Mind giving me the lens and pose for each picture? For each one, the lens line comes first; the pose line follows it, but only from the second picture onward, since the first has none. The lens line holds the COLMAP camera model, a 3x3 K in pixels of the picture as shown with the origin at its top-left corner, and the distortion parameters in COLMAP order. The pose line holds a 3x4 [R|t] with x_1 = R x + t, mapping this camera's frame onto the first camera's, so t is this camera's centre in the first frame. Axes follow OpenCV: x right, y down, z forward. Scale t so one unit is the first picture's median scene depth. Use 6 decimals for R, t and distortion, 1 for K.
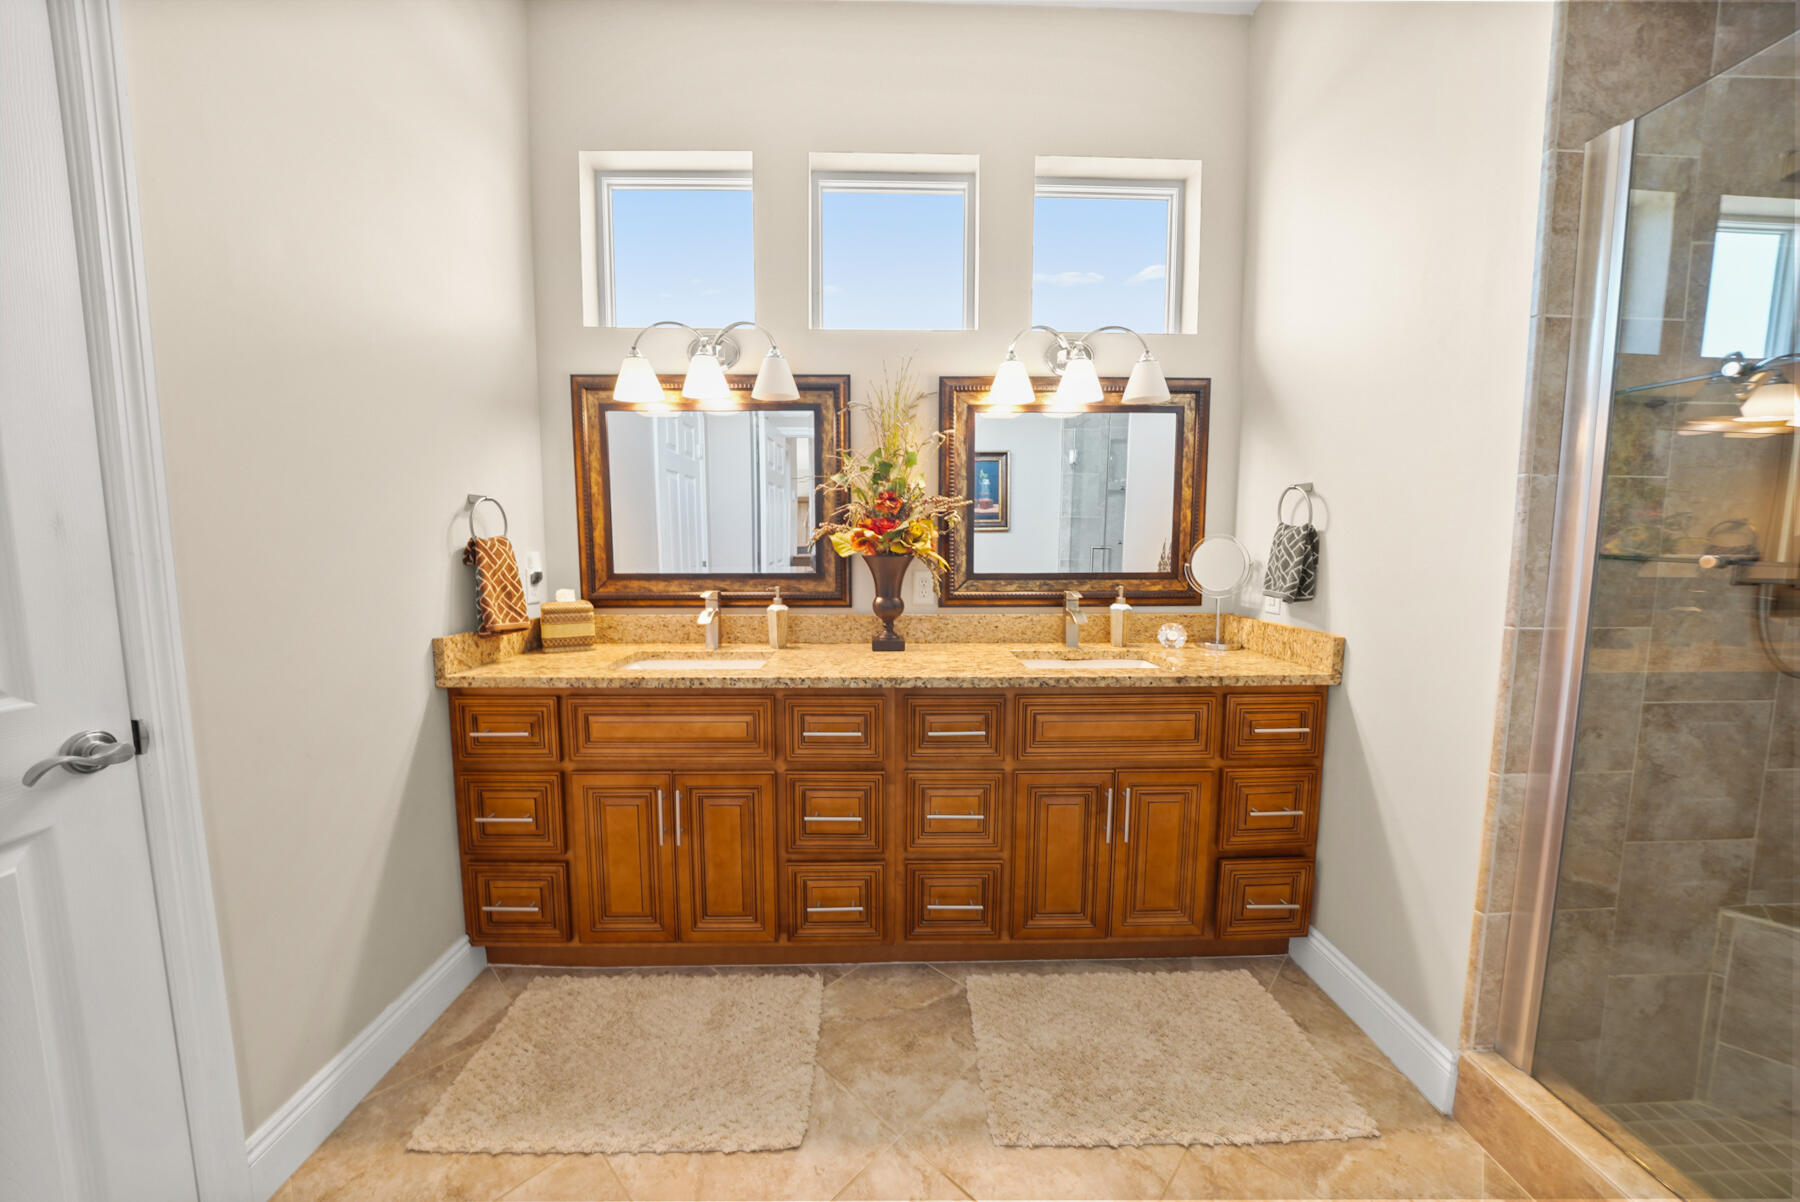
lens RADIAL K [[623.5, 0, 900.0], [0, 623.5, 601.0], [0, 0, 1]] dist [-0.016412, 0.000038]
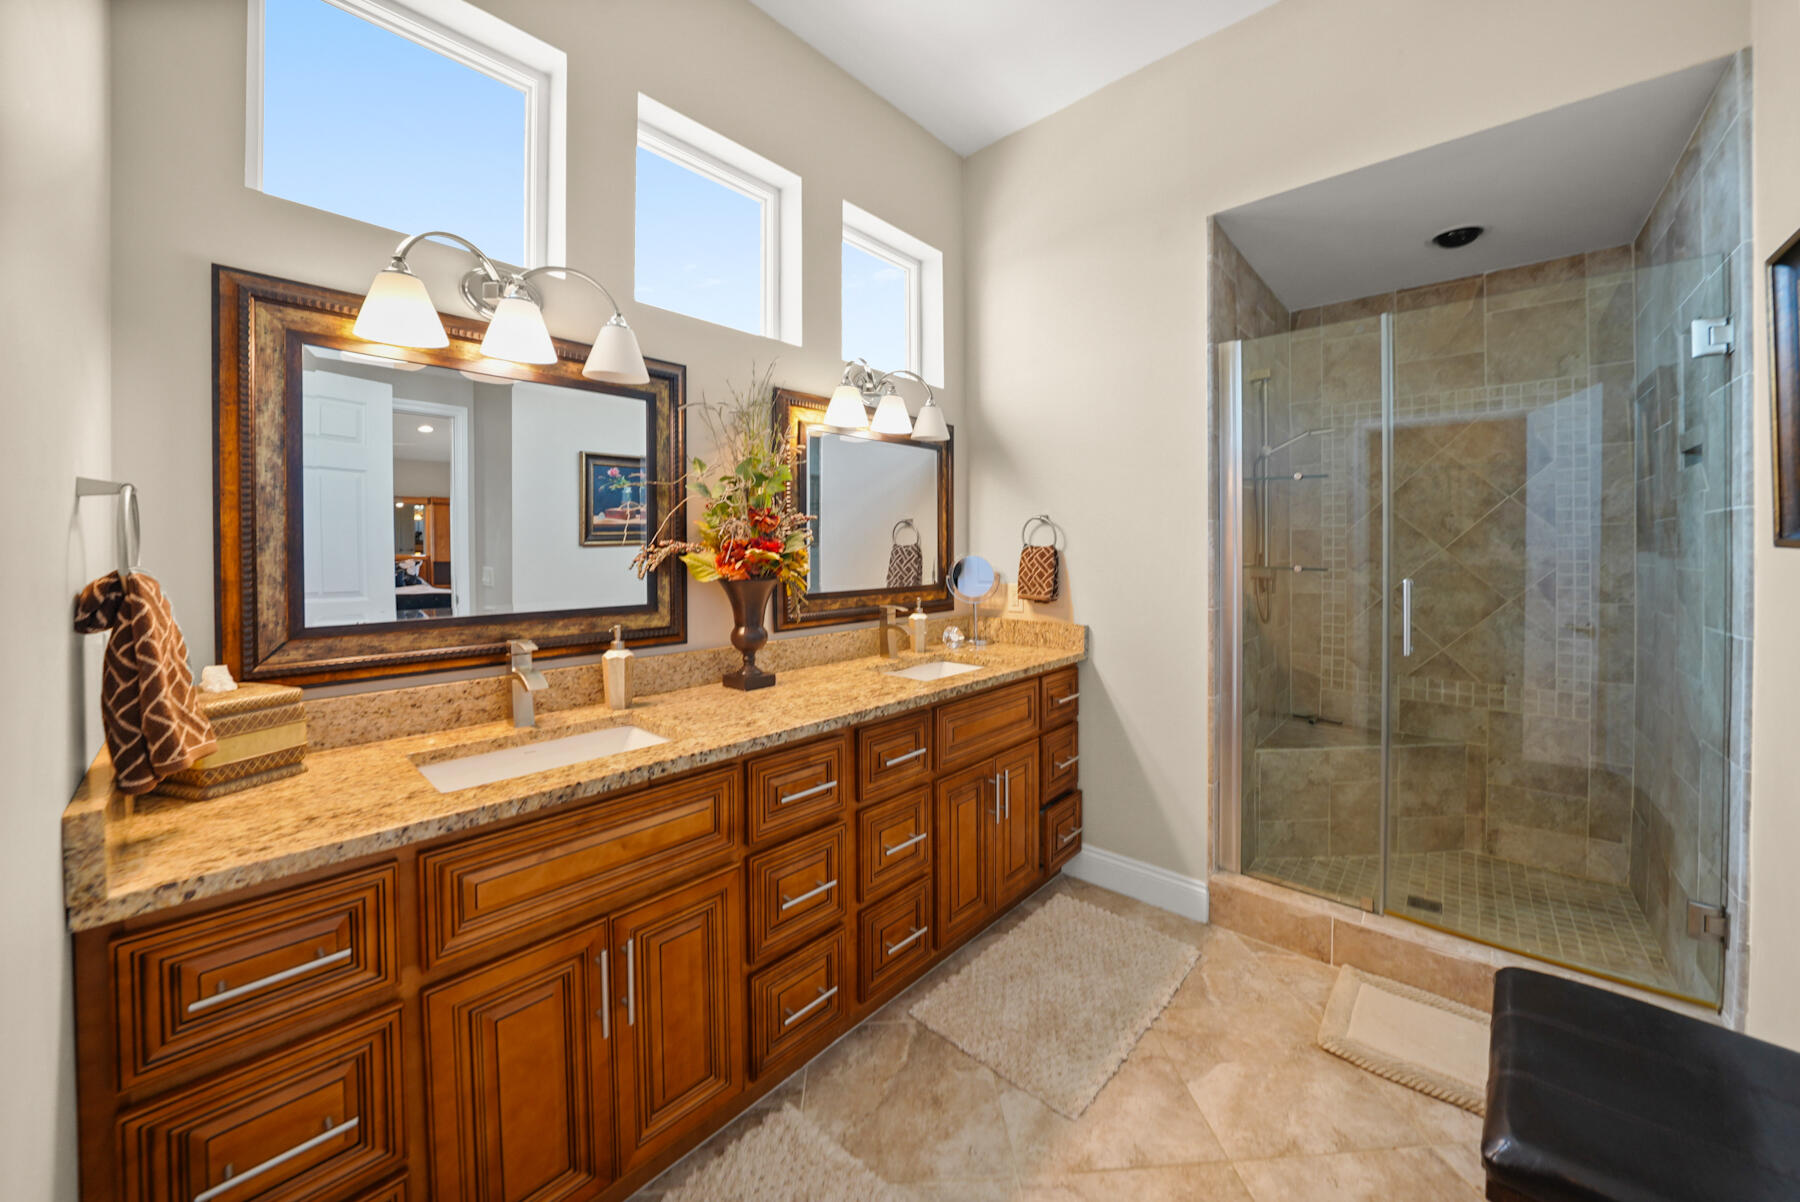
lens RADIAL K [[649.5, 0, 898.9], [0, 649.5, 550.7], [0, 0, 1]] dist [-0.014977, 0.000278]
pose [[0.689515, -0.006112, 0.724246, -0.630949], [0.069528, 0.995905, -0.057789, -0.052626], [-0.720926, 0.090202, 0.687116, 0.257499]]
